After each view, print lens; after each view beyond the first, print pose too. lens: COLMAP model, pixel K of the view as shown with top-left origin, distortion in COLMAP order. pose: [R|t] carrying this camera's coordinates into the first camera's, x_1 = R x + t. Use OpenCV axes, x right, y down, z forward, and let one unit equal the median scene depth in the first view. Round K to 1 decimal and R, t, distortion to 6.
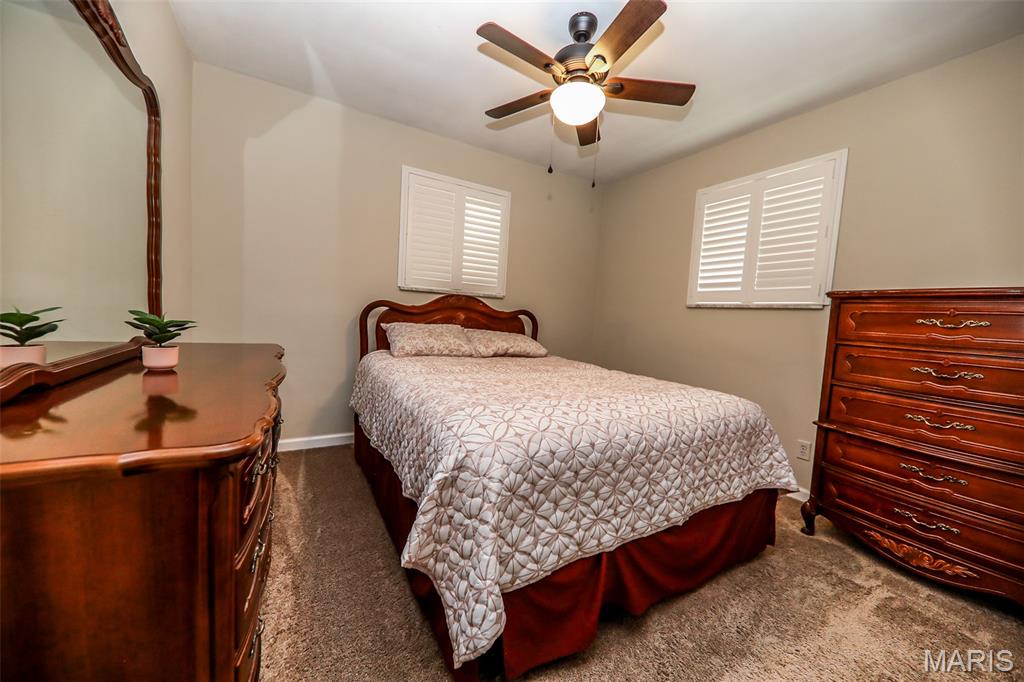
lens RADIAL K [[384.4, 0, 512.8], [0, 384.4, 343.0], [0, 0, 1]] dist [0.009072, -0.005834]
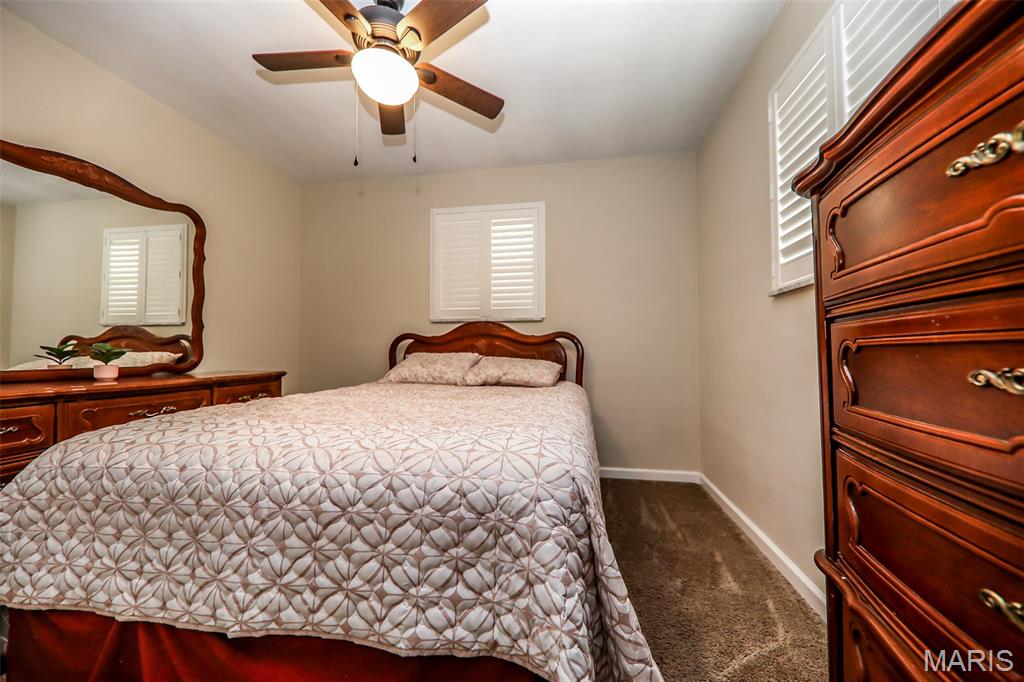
lens RADIAL K [[381.3, 0, 512.1], [0, 381.3, 341.3], [0, 0, 1]] dist [0.006984, -0.005871]
pose [[0.756454, -0.079307, -0.649221, 0.967448], [-0.002194, 0.992308, -0.123774, 0.072376], [0.654044, 0.095054, 0.750461, 0.651467]]
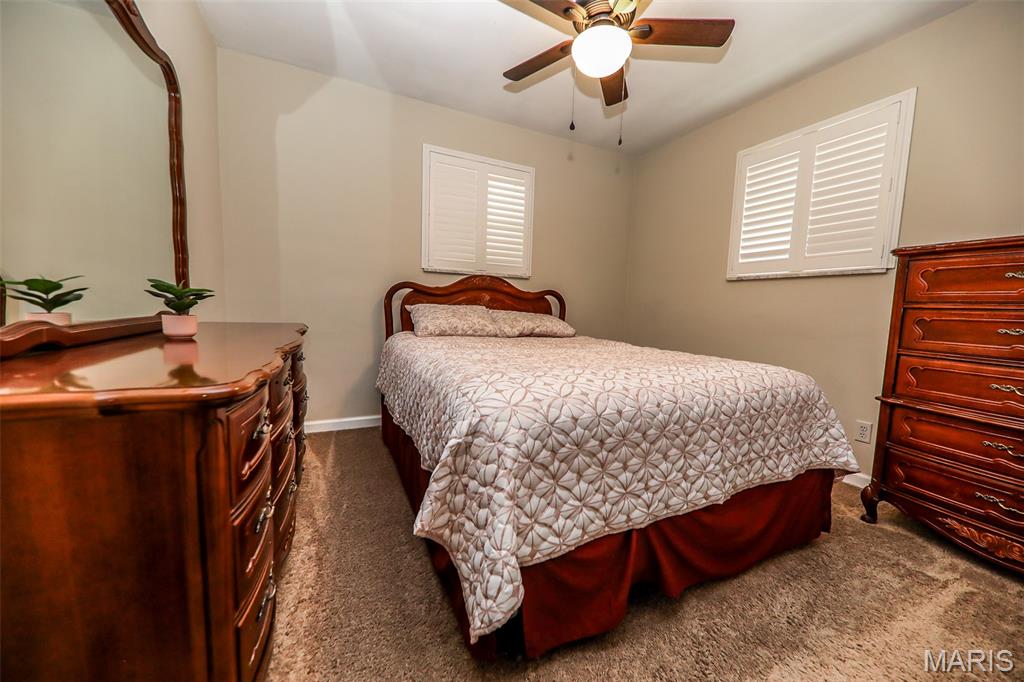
lens RADIAL K [[385.0, 0, 511.6], [0, 385.0, 343.6], [0, 0, 1]] dist [0.007541, -0.004912]
pose [[0.996185, -0.016489, -0.085696, 0.023465], [0.018205, 0.999648, 0.019280, 0.057154], [0.085348, -0.020766, 0.996135, 0.051106]]
